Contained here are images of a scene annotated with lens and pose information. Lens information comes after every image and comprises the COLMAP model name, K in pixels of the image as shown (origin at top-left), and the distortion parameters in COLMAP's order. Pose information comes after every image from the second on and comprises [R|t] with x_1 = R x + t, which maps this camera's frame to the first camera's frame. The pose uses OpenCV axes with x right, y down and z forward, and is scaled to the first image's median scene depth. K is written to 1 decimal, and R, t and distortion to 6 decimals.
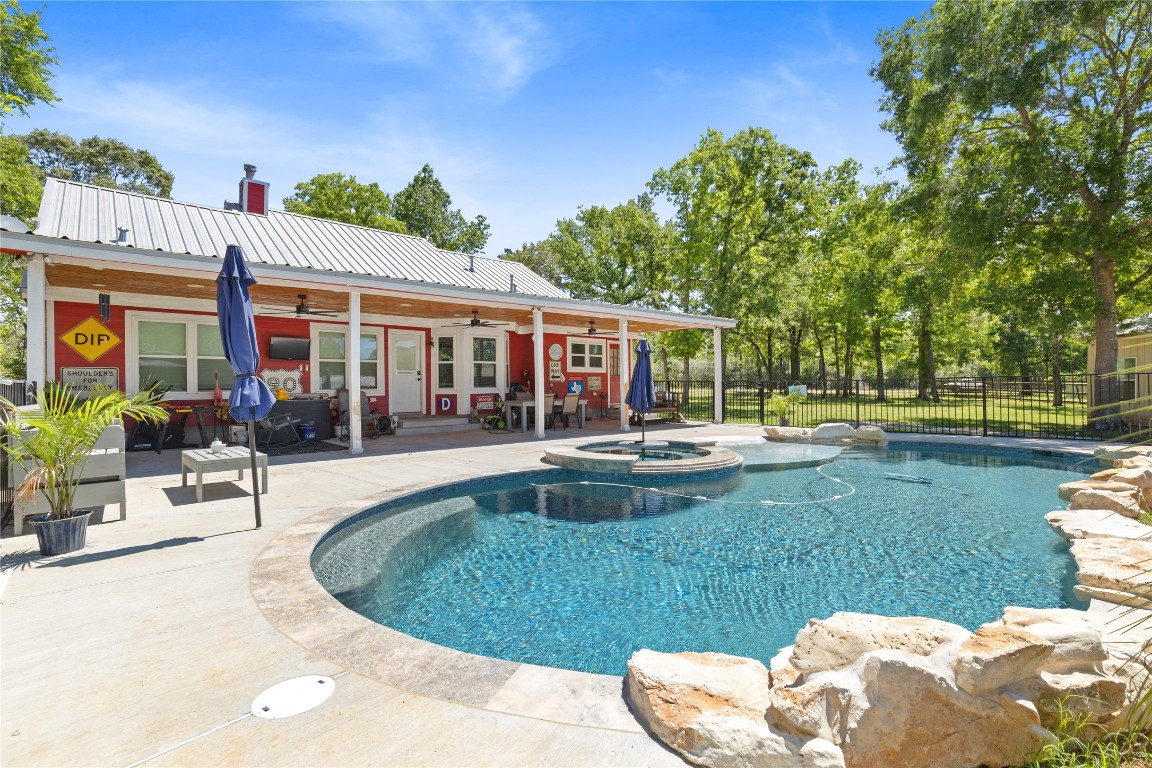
lens RADIAL K [[541.1, 0, 577.8], [0, 541.1, 383.1], [0, 0, 1]] dist [-0.000153, 0.000151]
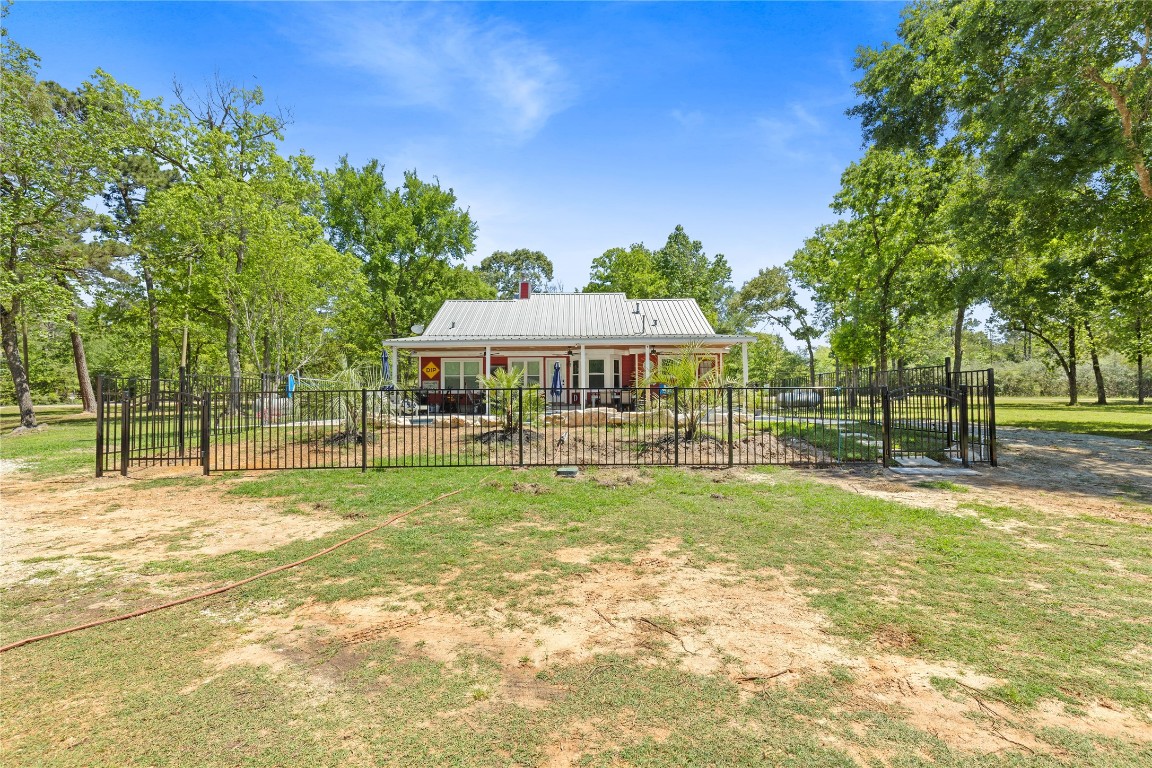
lens RADIAL K [[541.1, 0, 575.6], [0, 541.1, 386.4], [0, 0, 1]] dist [-0.000153, 0.000151]
pose [[0.722661, -0.007873, -0.691158, 0.863016], [0.000836, 0.999944, -0.010516, 0.016489], [0.691202, 0.007021, 0.722627, -0.258066]]
